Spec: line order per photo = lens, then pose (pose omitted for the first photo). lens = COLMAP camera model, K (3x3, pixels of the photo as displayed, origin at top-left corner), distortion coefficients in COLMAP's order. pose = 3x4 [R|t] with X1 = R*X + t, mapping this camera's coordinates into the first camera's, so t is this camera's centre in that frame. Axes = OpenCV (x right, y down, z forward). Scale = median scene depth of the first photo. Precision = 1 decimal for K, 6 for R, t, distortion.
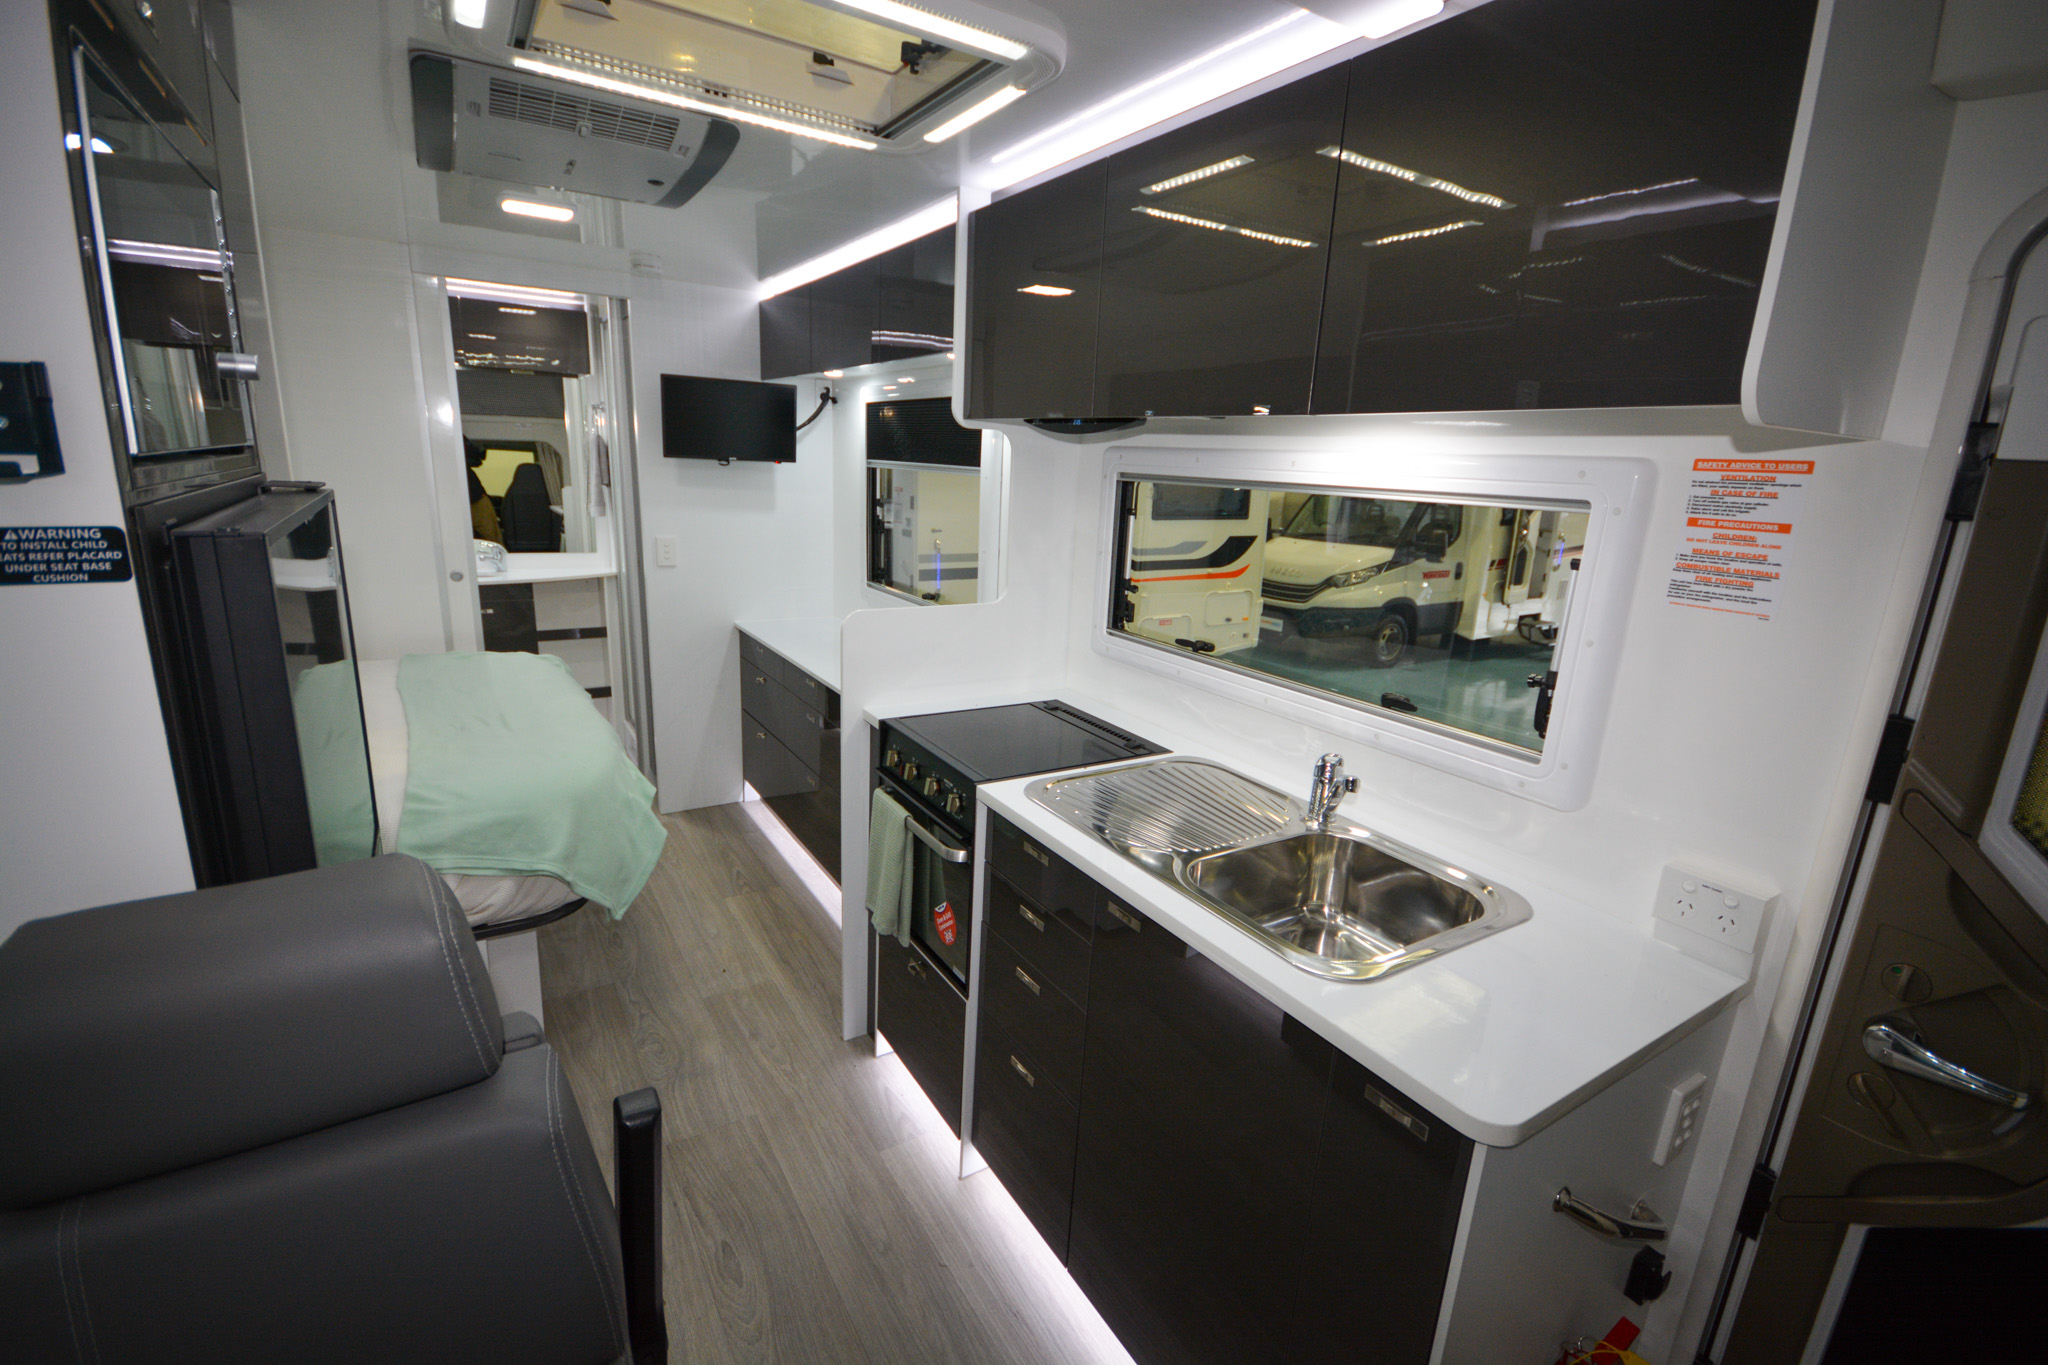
lens RADIAL K [[897.8, 0, 1022.4], [0, 897.8, 683.4], [0, 0, 1]] dist [0.010537, -0.013459]
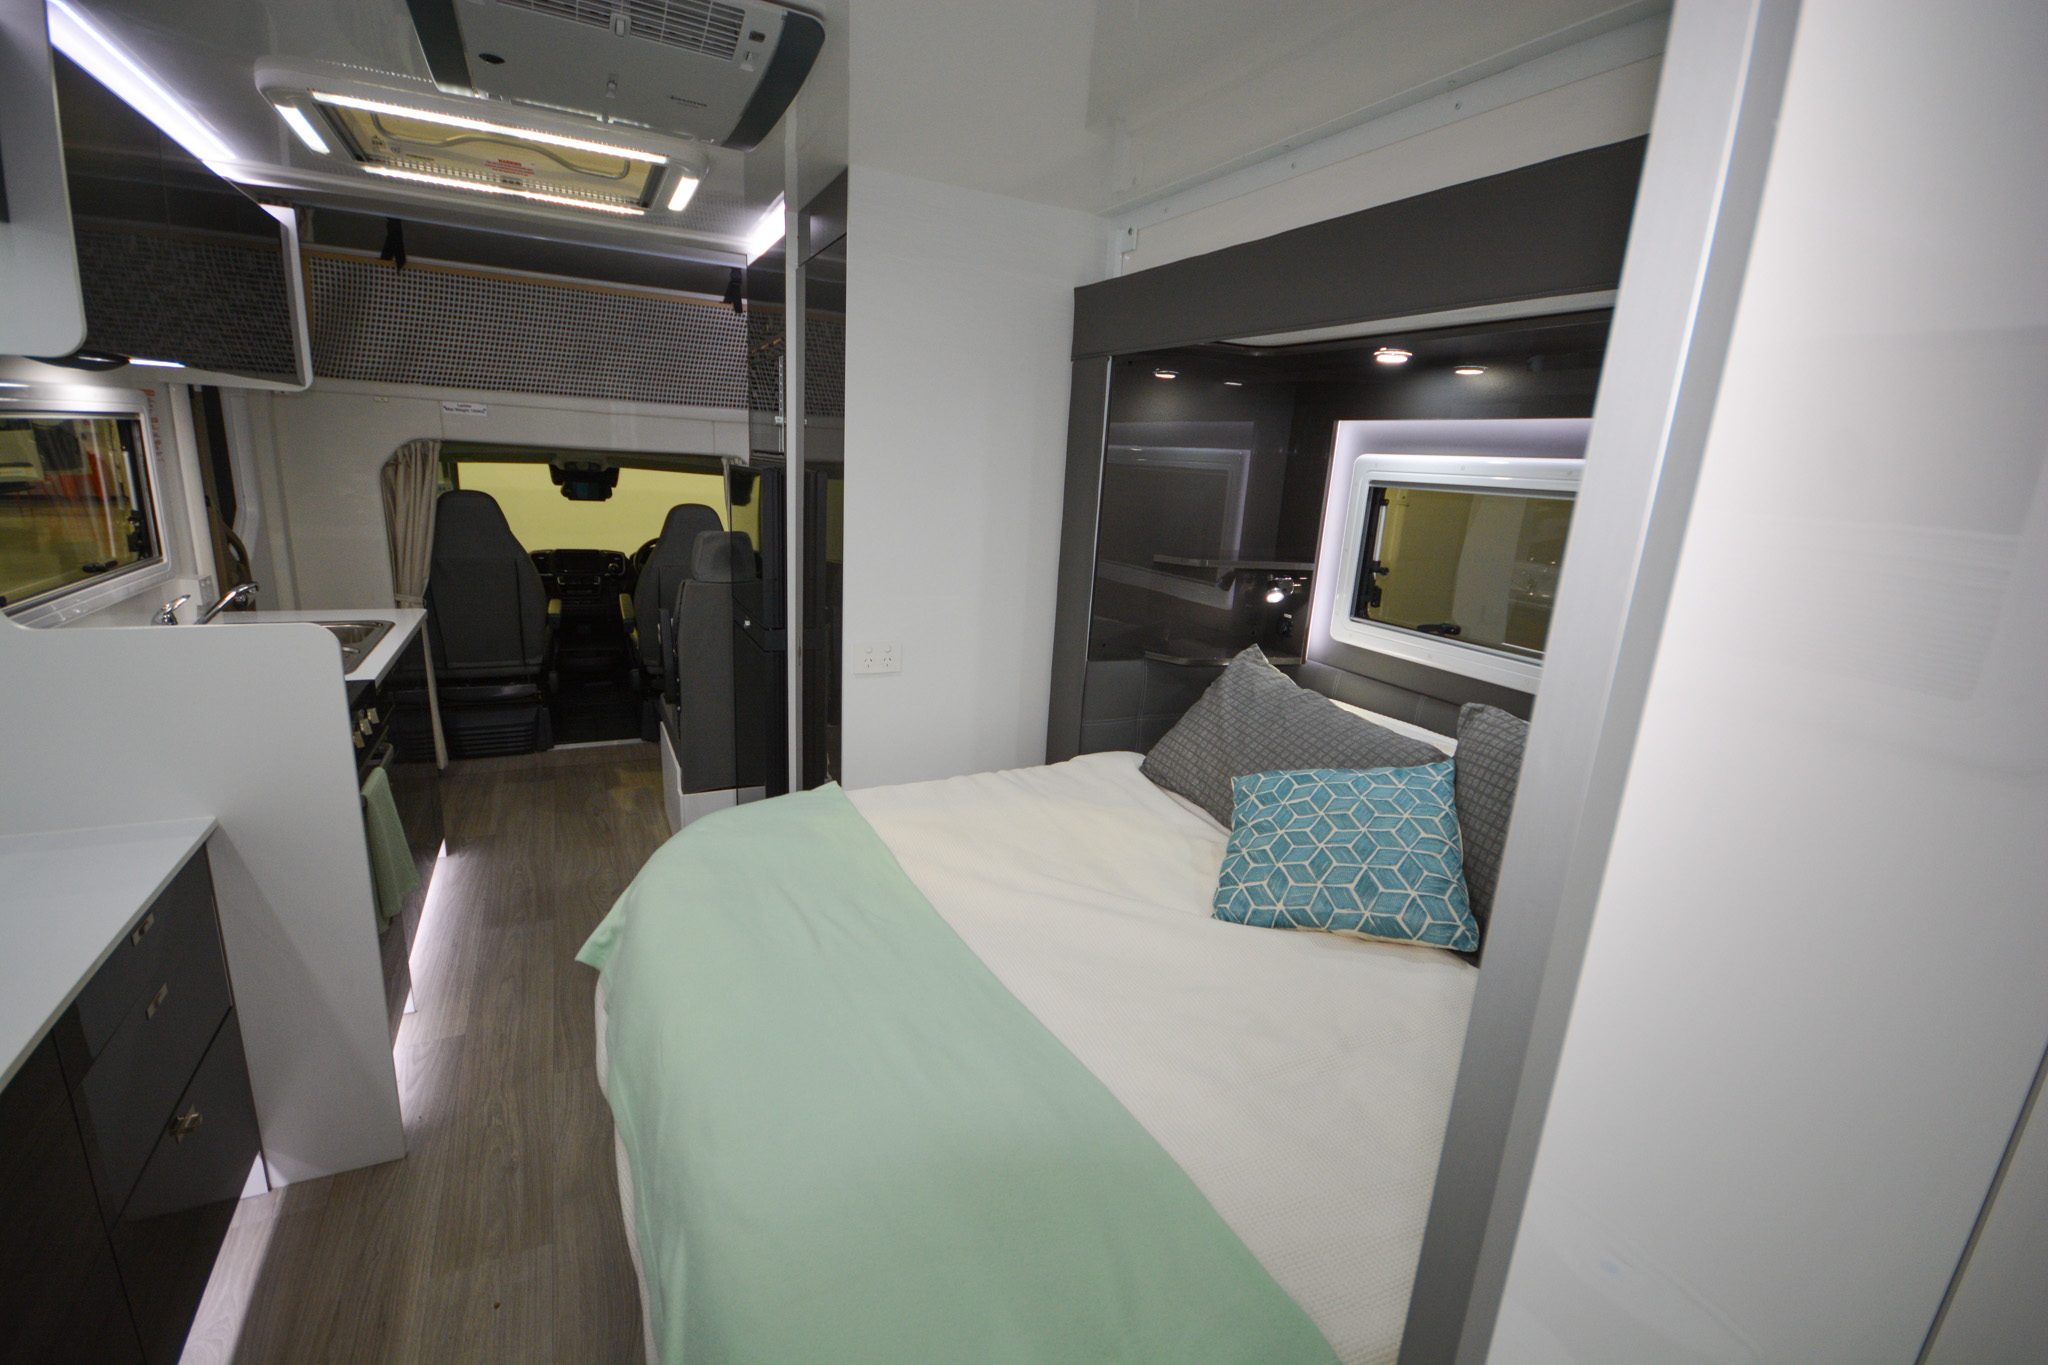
lens RADIAL K [[897.8, 0, 1027.9], [0, 897.8, 686.5], [0, 0, 1]] dist [0.010537, -0.013459]
pose [[-0.990334, -0.123465, 0.063205, -0.539322], [-0.078823, 0.875919, 0.475976, -0.285300], [-0.114129, 0.466393, -0.877184, 1.041194]]
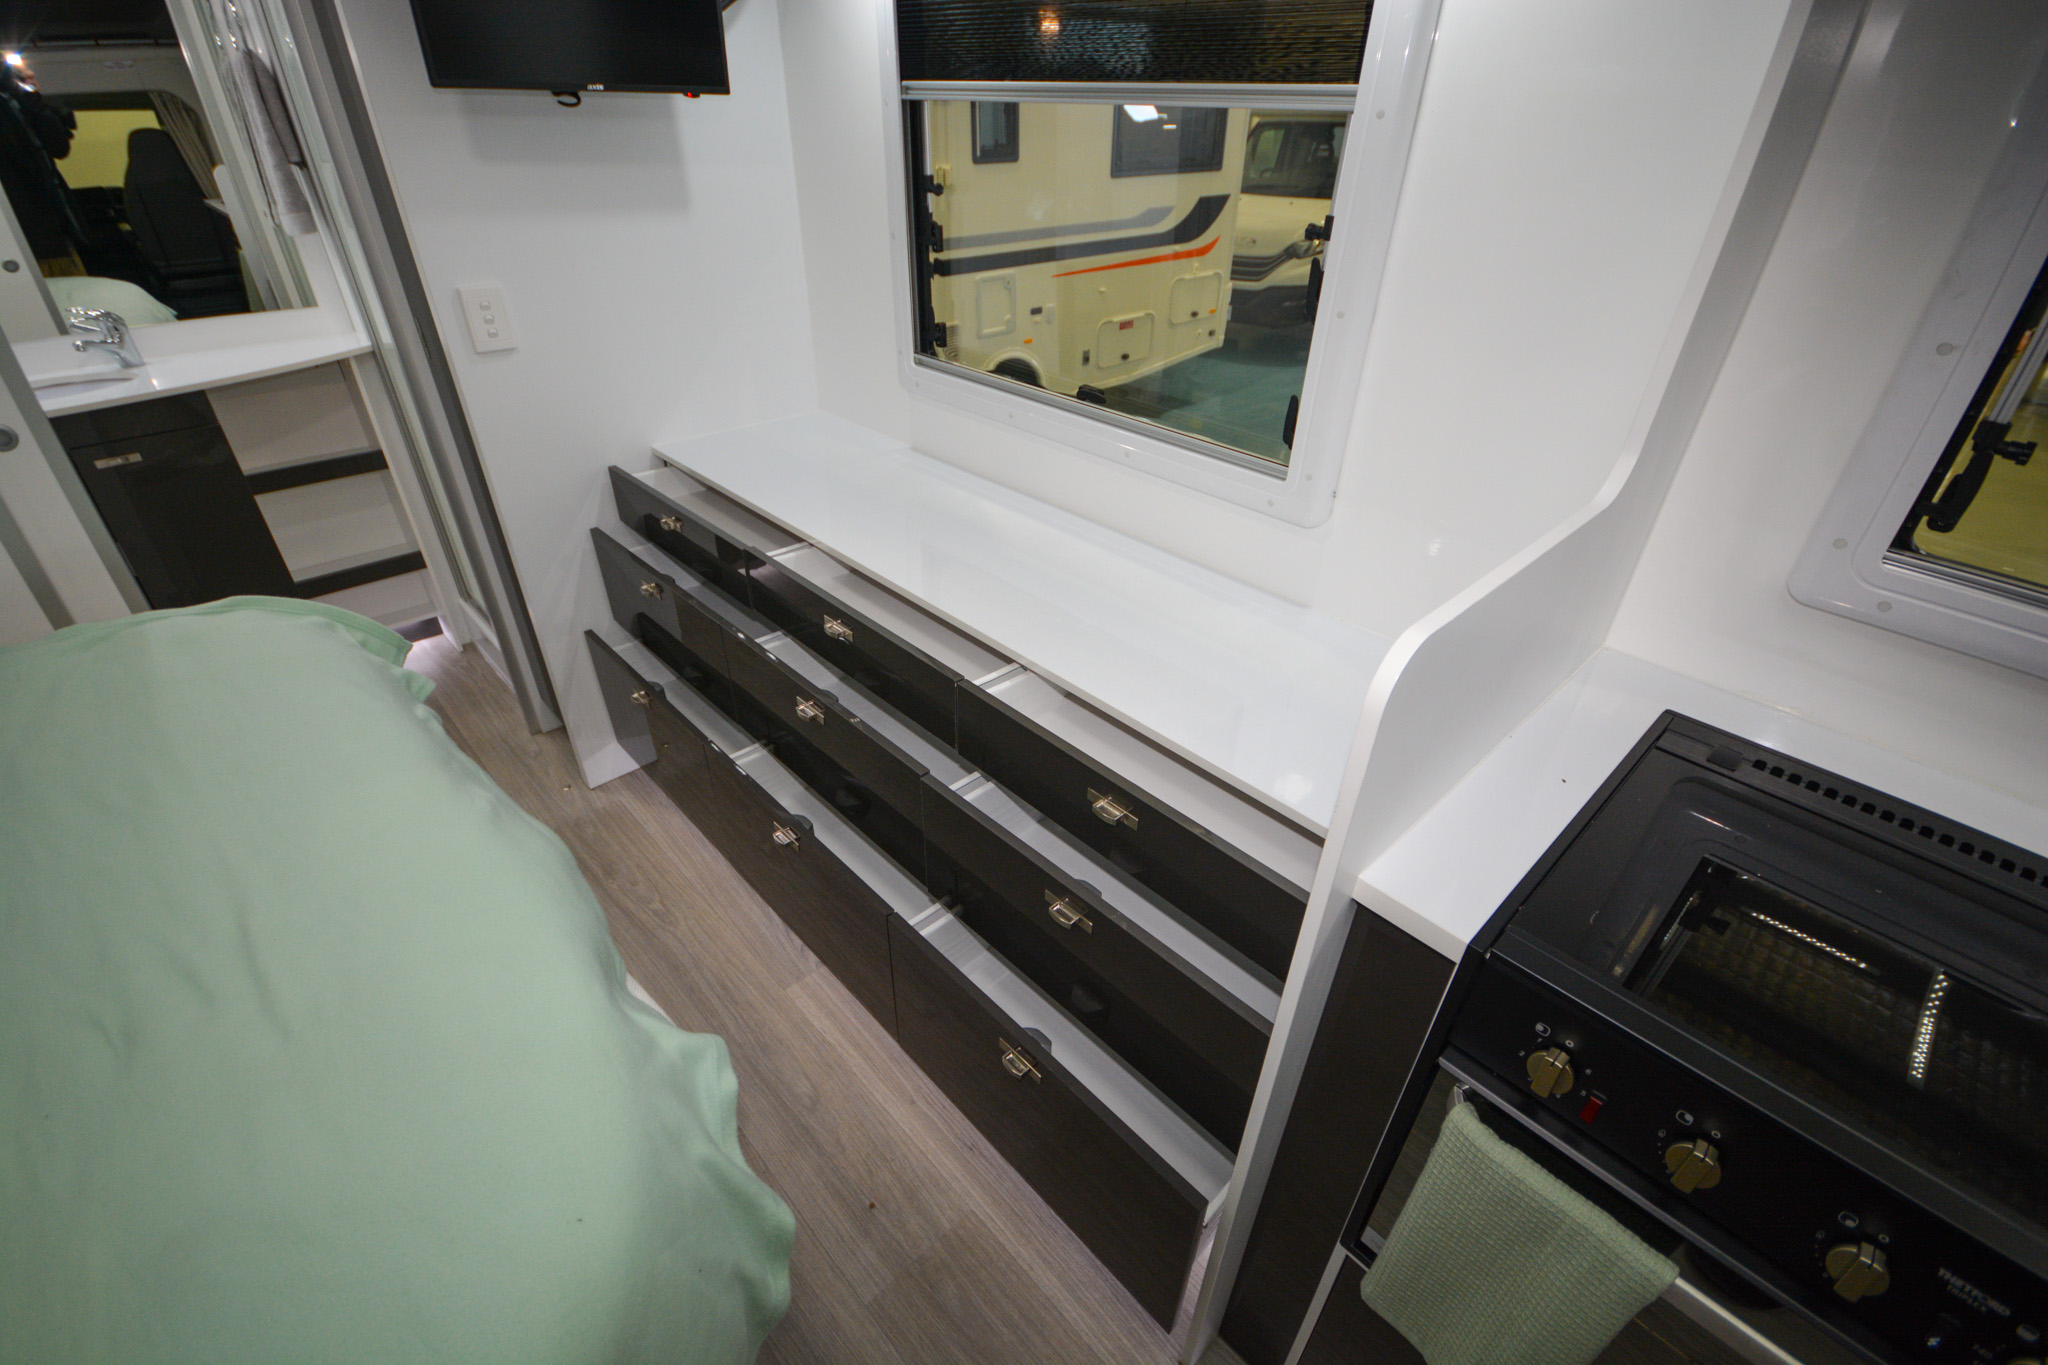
lens RADIAL K [[897.8, 0, 1018.3], [0, 897.8, 687.1], [0, 0, 1]] dist [0.010537, -0.013459]
pose [[0.980735, -0.128373, 0.147242, -0.231113], [0.071955, 0.938155, 0.338656, -0.112874], [-0.181610, -0.321537, 0.929318, 0.475850]]
